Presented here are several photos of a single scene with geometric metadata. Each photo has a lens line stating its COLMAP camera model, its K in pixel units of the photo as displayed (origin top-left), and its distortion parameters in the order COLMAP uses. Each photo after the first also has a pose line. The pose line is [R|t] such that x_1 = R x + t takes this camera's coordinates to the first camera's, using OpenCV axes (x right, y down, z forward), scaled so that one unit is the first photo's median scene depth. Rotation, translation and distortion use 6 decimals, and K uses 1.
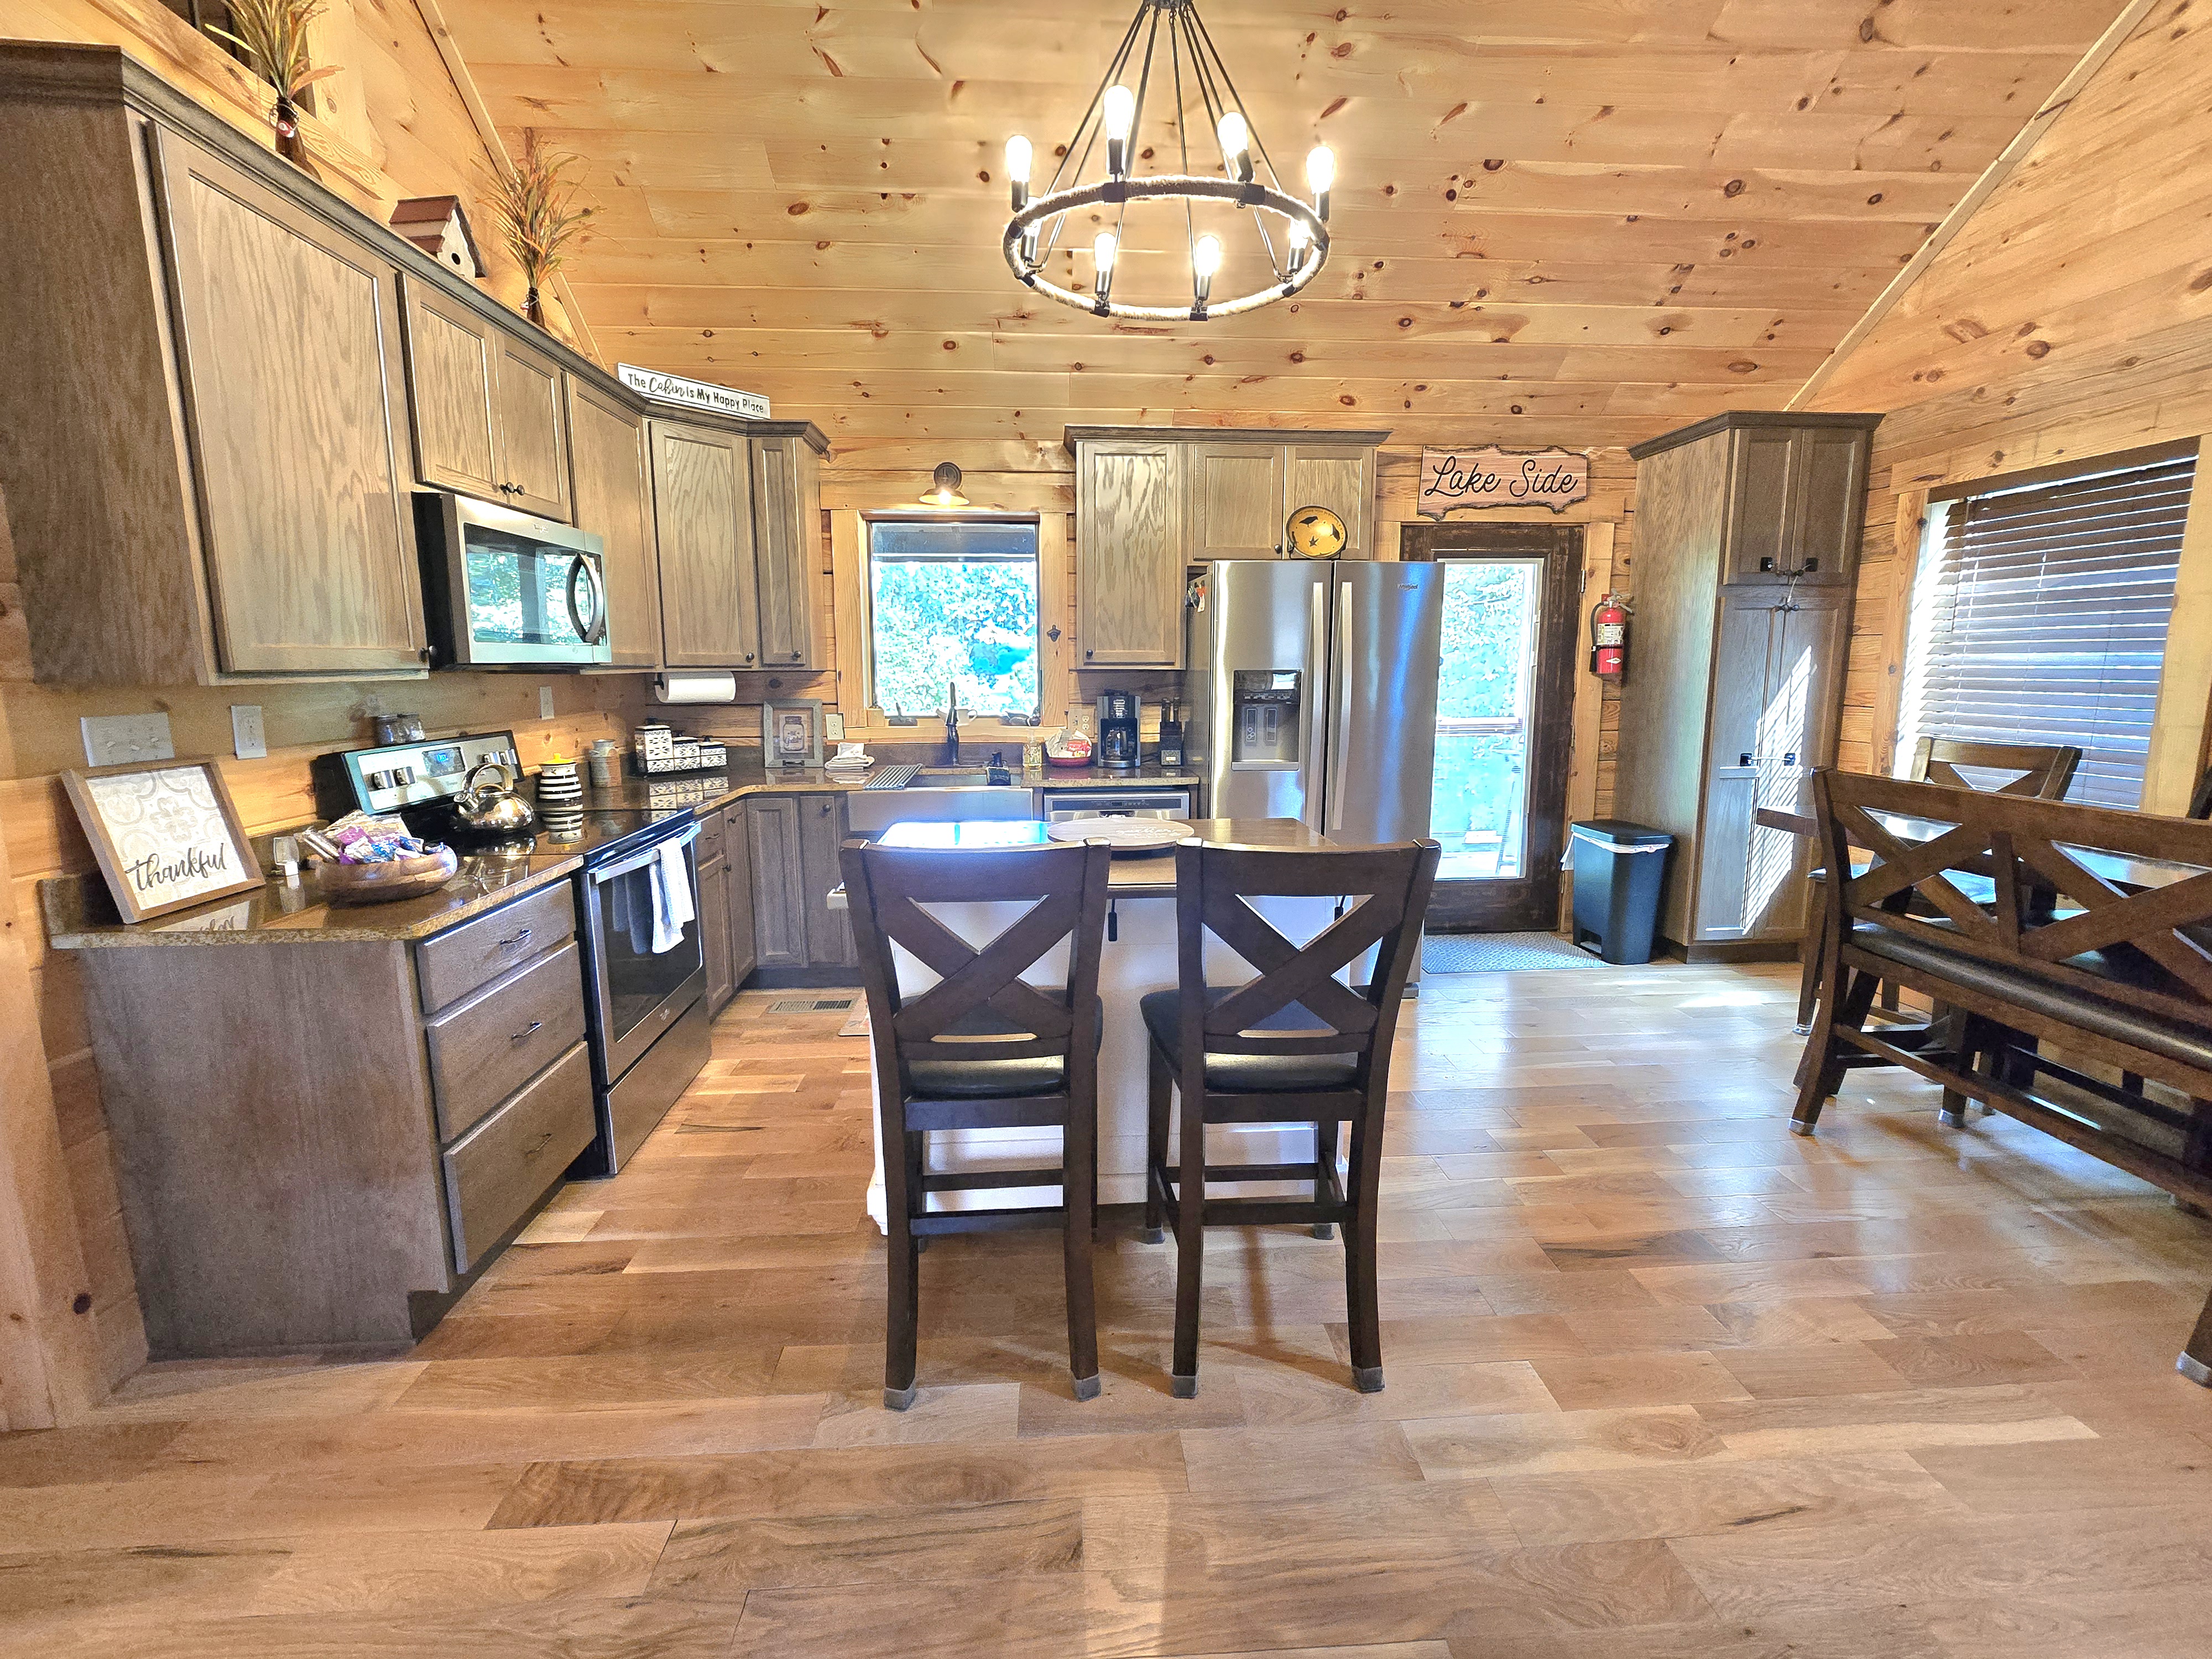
lens RADIAL K [[904.0, 0, 1111.5], [0, 904.0, 800.0], [0, 0, 1]] dist [-0.006042, 0.002636]
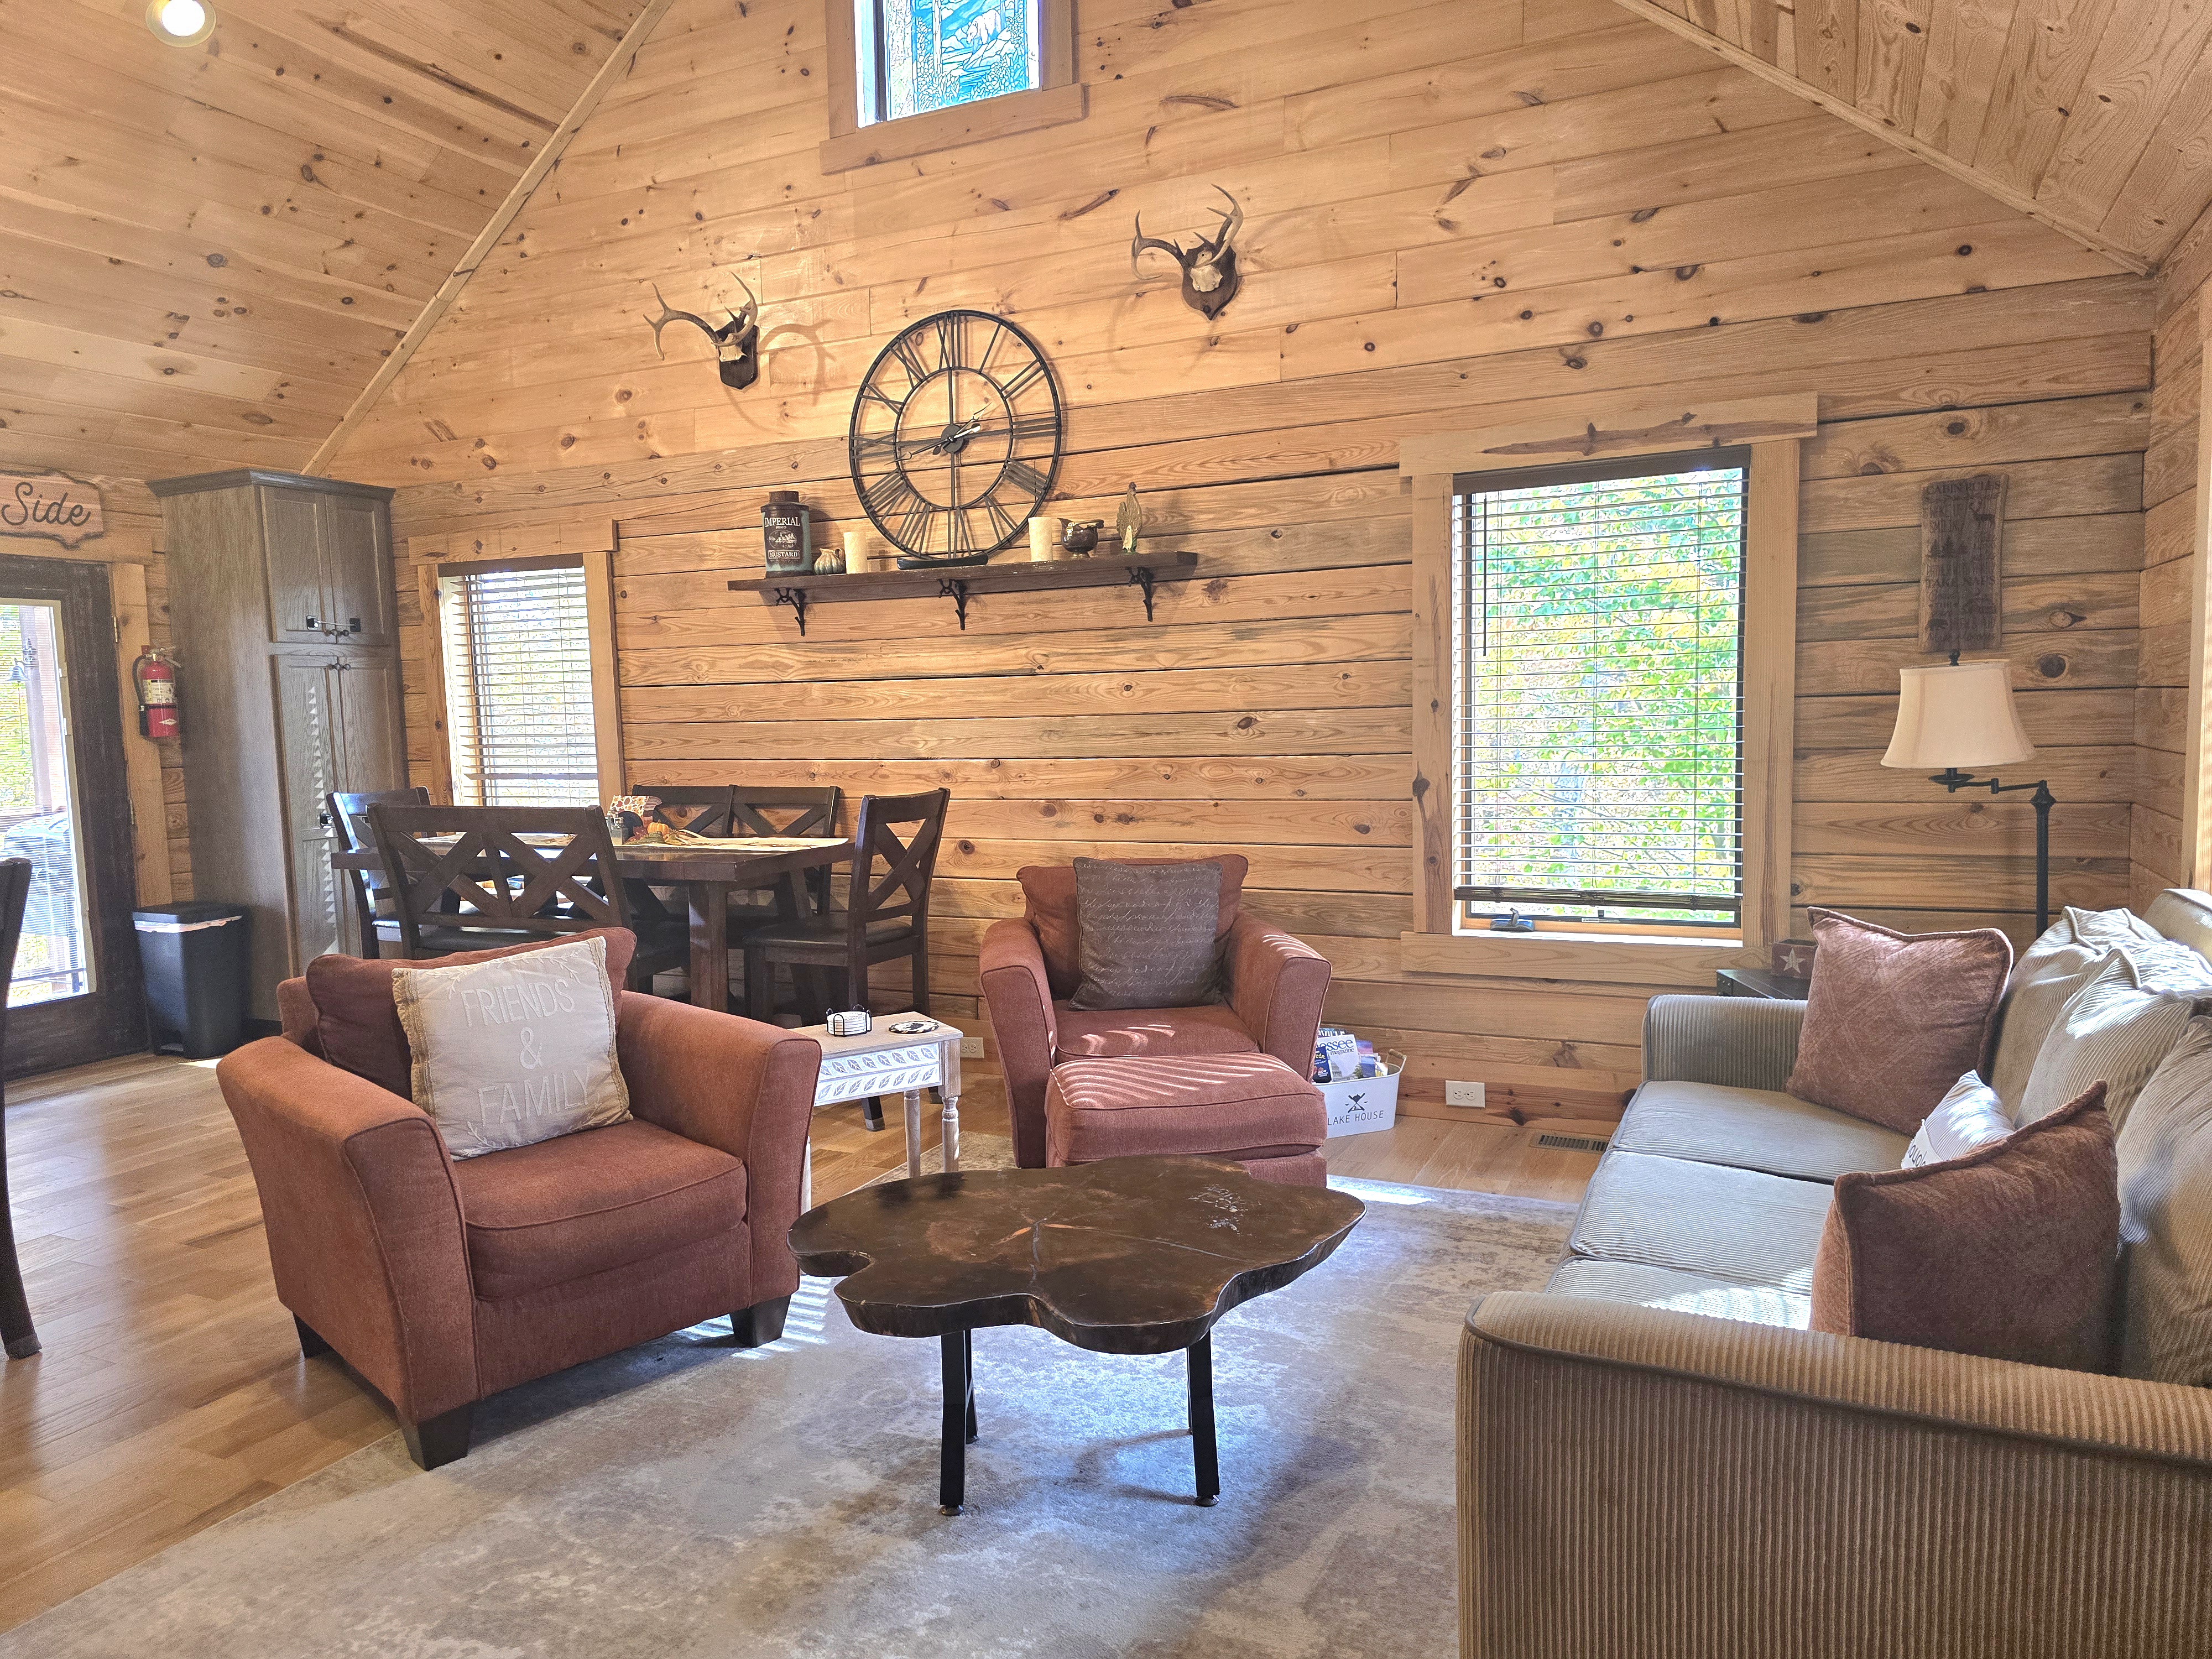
lens RADIAL K [[1479.2, 0, 1075.8], [0, 1479.2, 837.4], [0, 0, 1]] dist [0.046344, -0.032481]
pose [[0.497807, -0.082799, 0.863326, -0.298645], [0.153963, 0.988059, 0.005984, 0.092198], [-0.853512, 0.129941, 0.504611, -0.520797]]
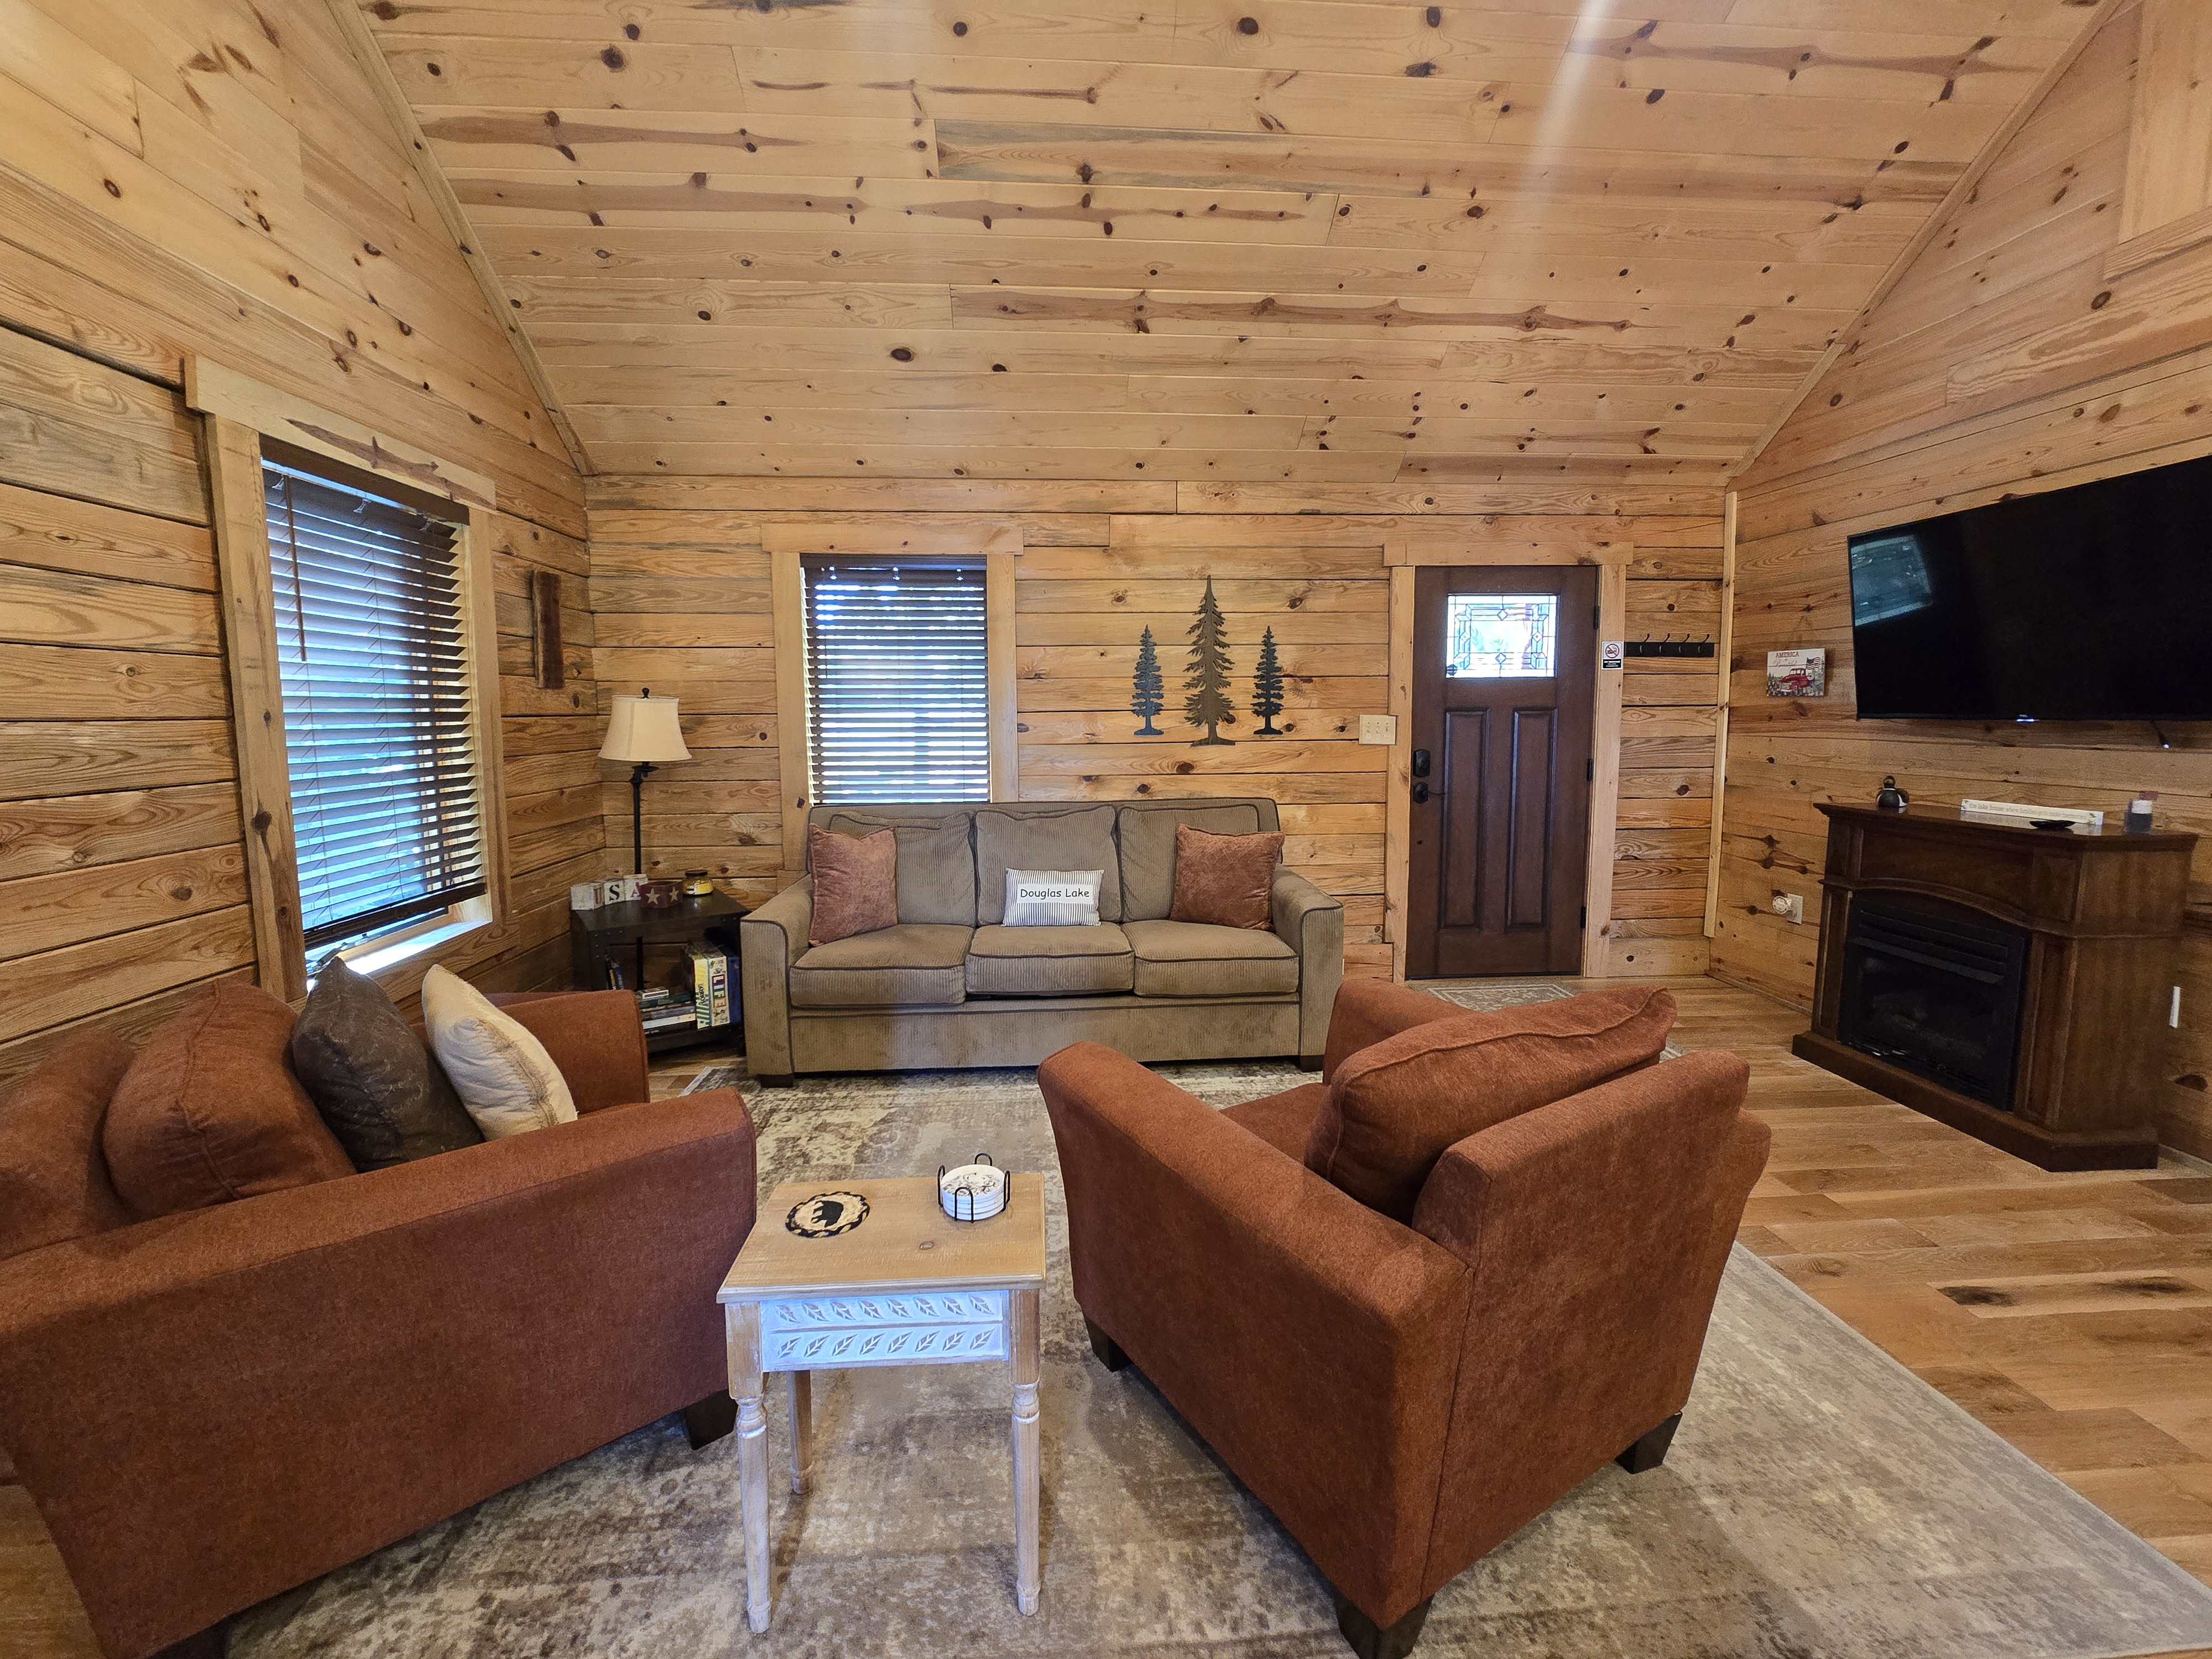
lens RADIAL K [[904.0, 0, 1100.0], [0, 904.0, 802.7], [0, 0, 1]] dist [-0.006042, 0.002636]
pose [[-0.999840, 0.014550, -0.010359, 0.370046], [0.011492, 0.968046, 0.250508, -0.049803], [0.013672, 0.250349, -0.968059, 0.418764]]
